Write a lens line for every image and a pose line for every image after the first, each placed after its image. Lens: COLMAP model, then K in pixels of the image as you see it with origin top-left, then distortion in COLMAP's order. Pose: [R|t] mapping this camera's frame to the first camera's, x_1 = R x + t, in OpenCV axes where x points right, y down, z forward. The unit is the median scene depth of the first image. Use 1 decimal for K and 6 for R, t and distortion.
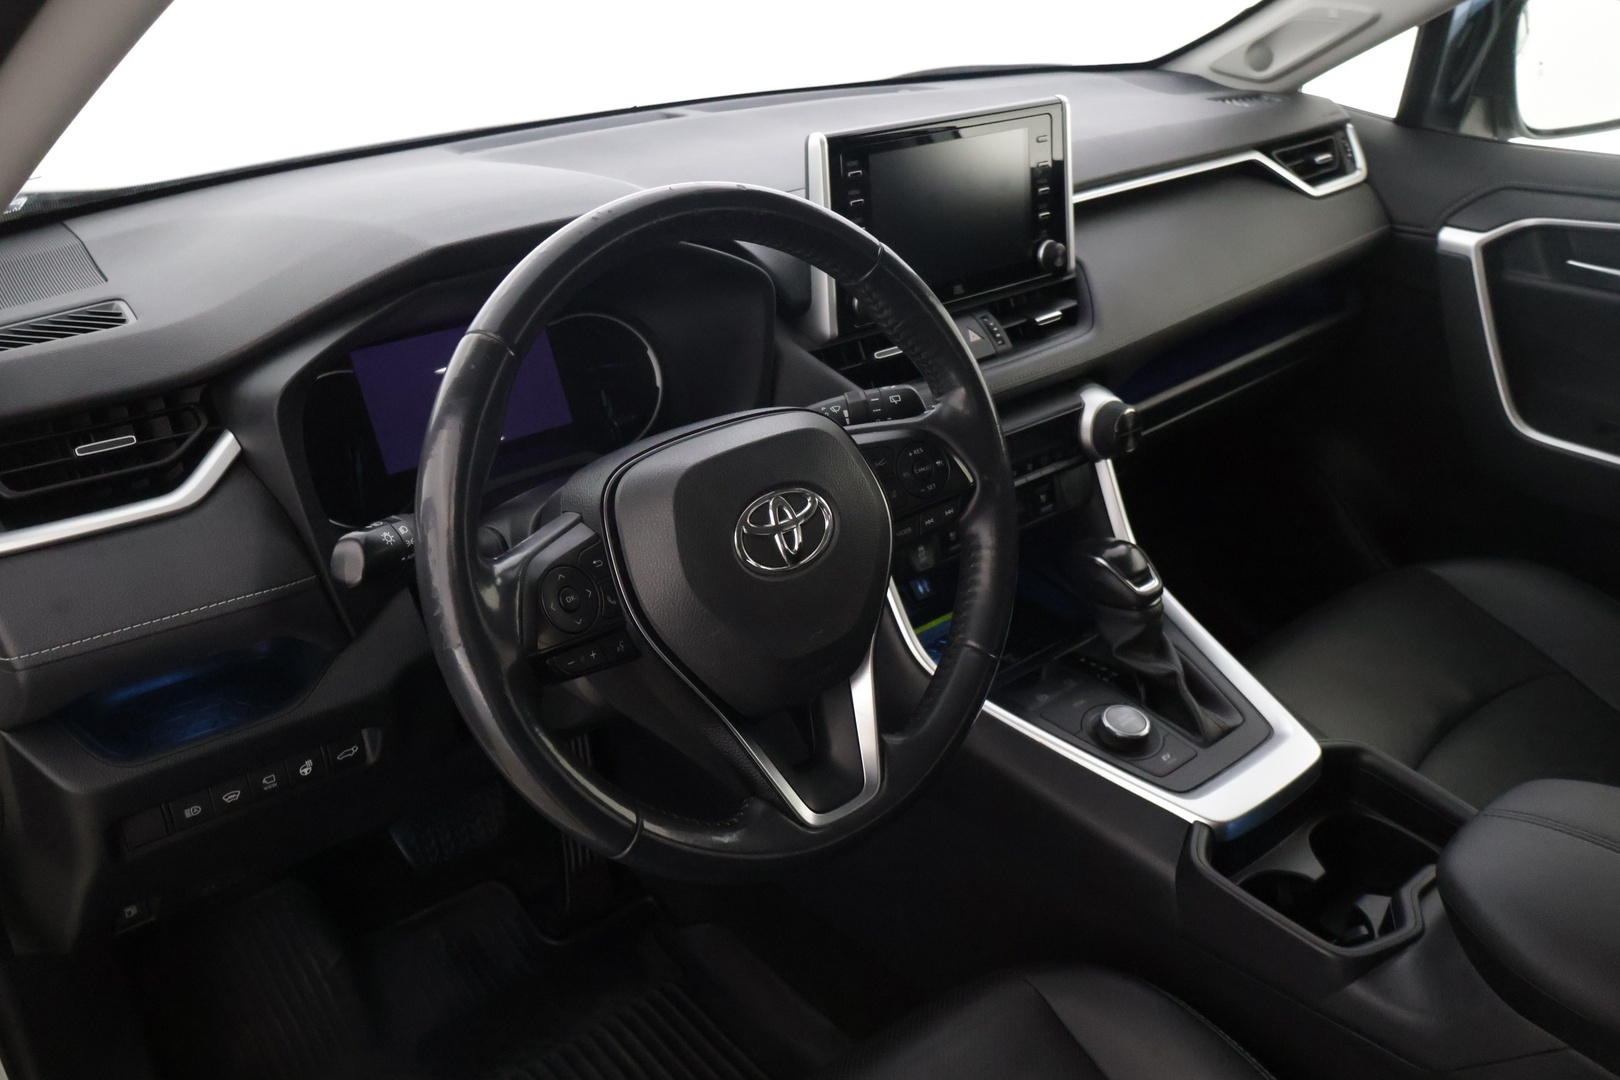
lens RADIAL K [[1405.8, 0, 810.0], [0, 1405.8, 540.0], [0, 0, 1]] dist [-0.006648, -0.001571]
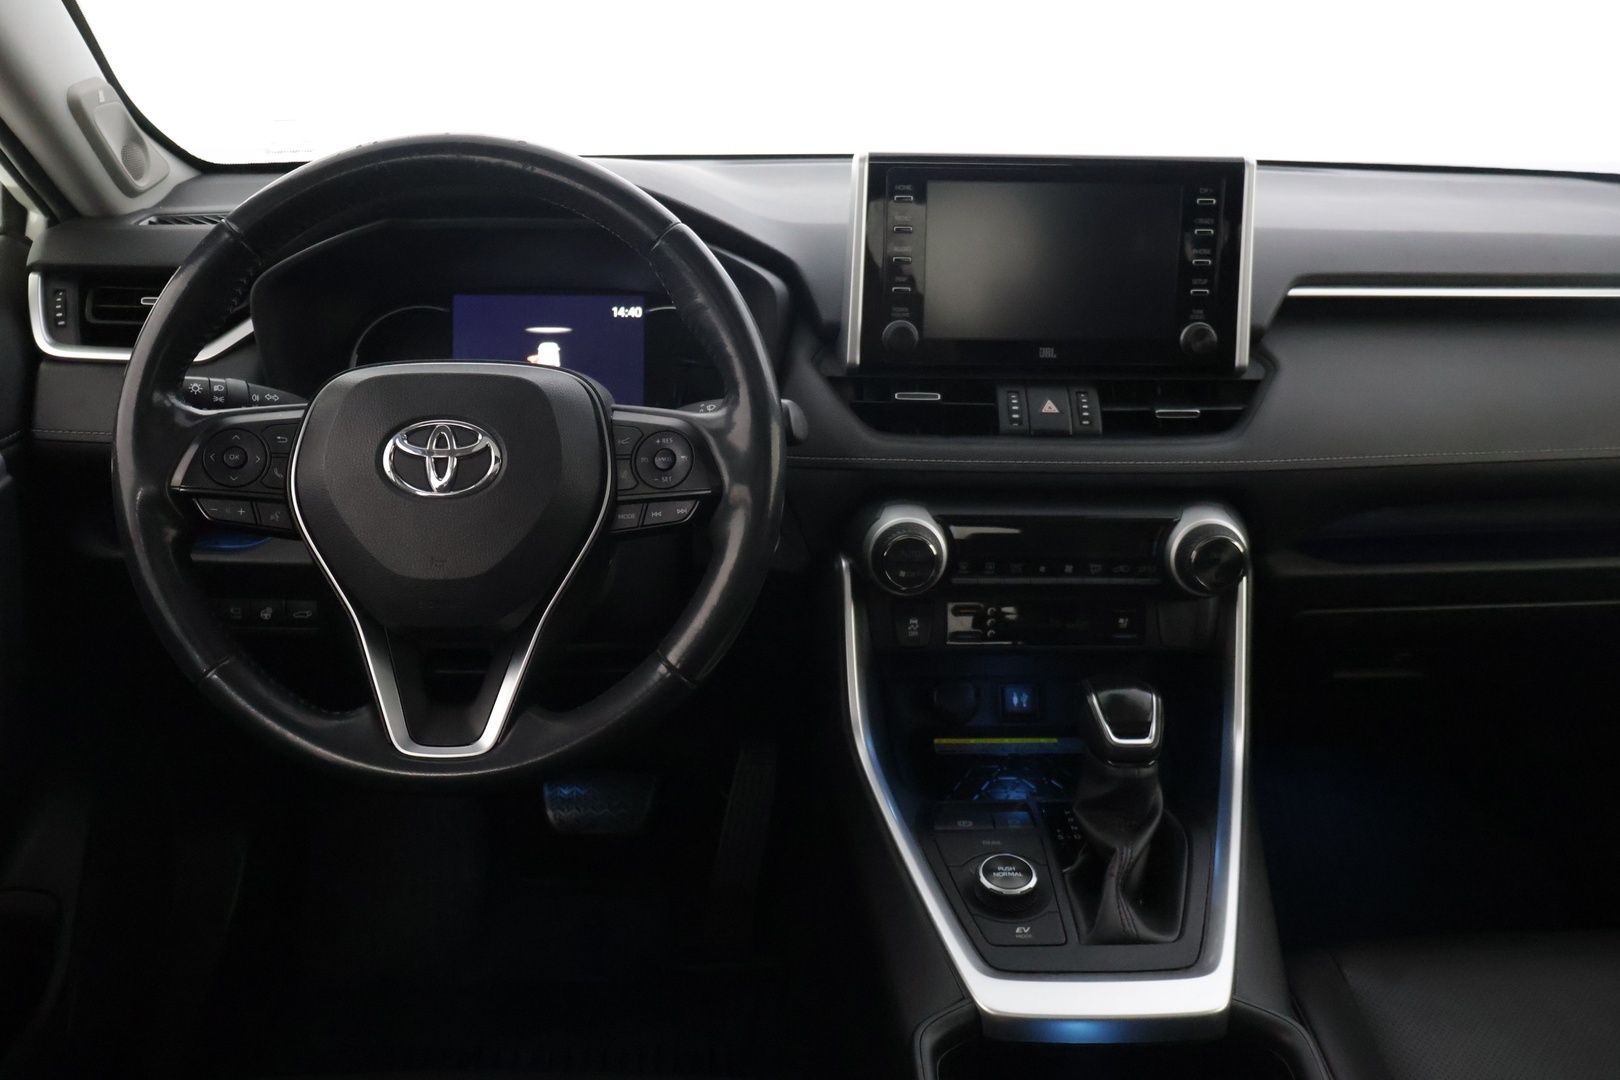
lens RADIAL K [[1554.9, 0, 810.0], [0, 1554.9, 540.0], [0, 0, 1]] dist [0.009713, 0.013178]
pose [[0.768580, 0.228995, -0.597366, 0.684034], [-0.296593, 0.954877, -0.015558, -0.009180], [0.566849, 0.189132, 0.801817, 0.185685]]
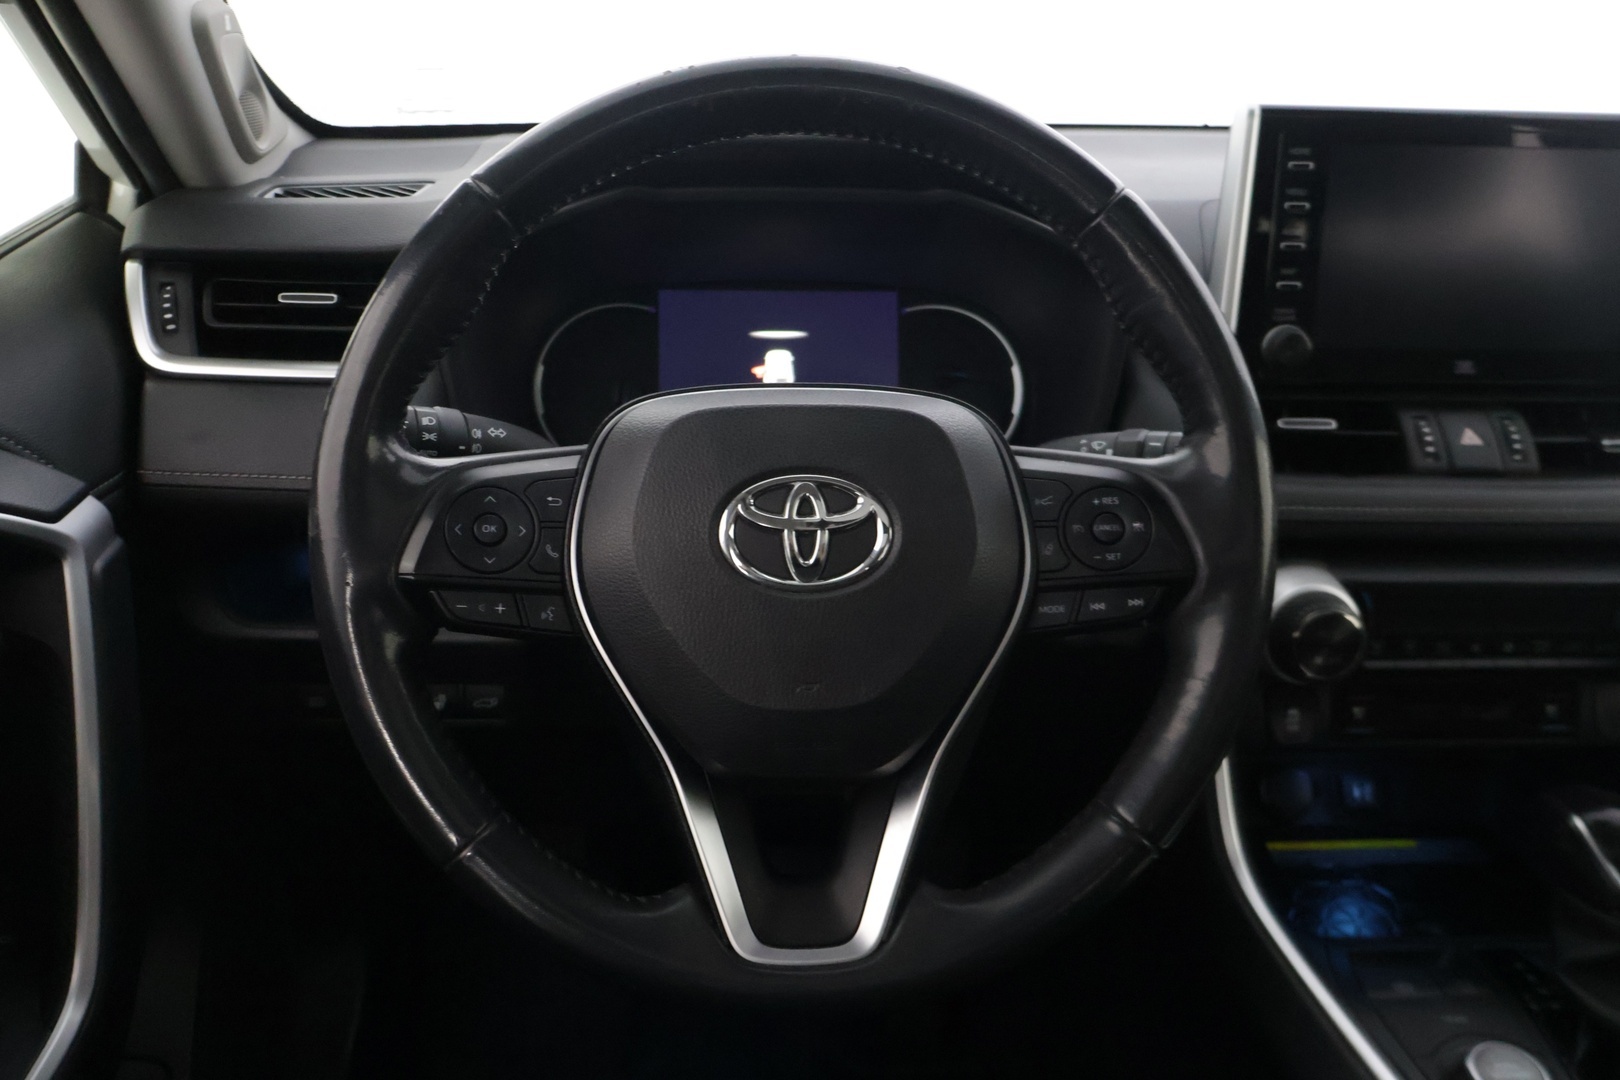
lens RADIAL K [[1443.0, 0, 810.0], [0, 1443.0, 540.0], [0, 0, 1]] dist [-0.008826, 0.004964]
pose [[0.800030, 0.233458, -0.552675, 0.295013], [-0.290645, 0.956687, -0.016608, 0.006791], [0.524859, 0.173919, 0.833232, 0.303951]]
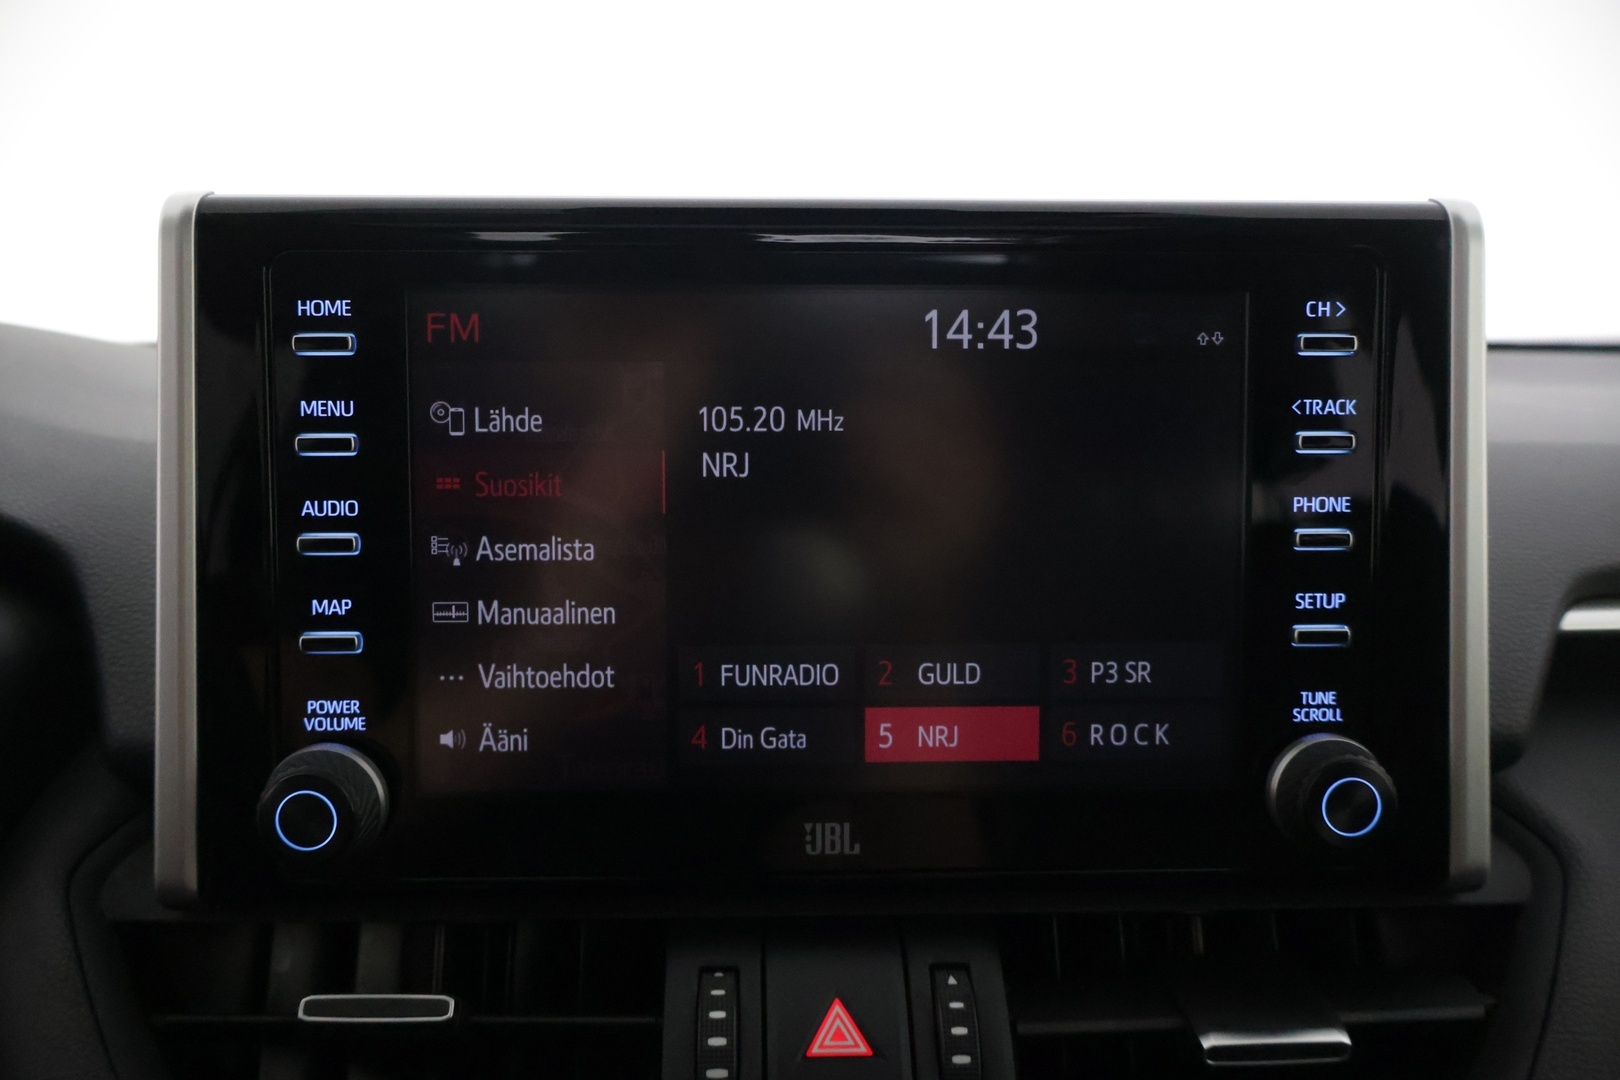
lens RADIAL K [[1405.8, 0, 810.0], [0, 1405.8, 540.0], [0, 0, 1]] dist [-0.006648, -0.001571]
pose [[0.776784, 0.117828, -0.618646, 0.297031], [-0.281286, 0.943823, -0.173426, -0.211532], [0.563458, 0.308731, 0.766290, 0.891936]]
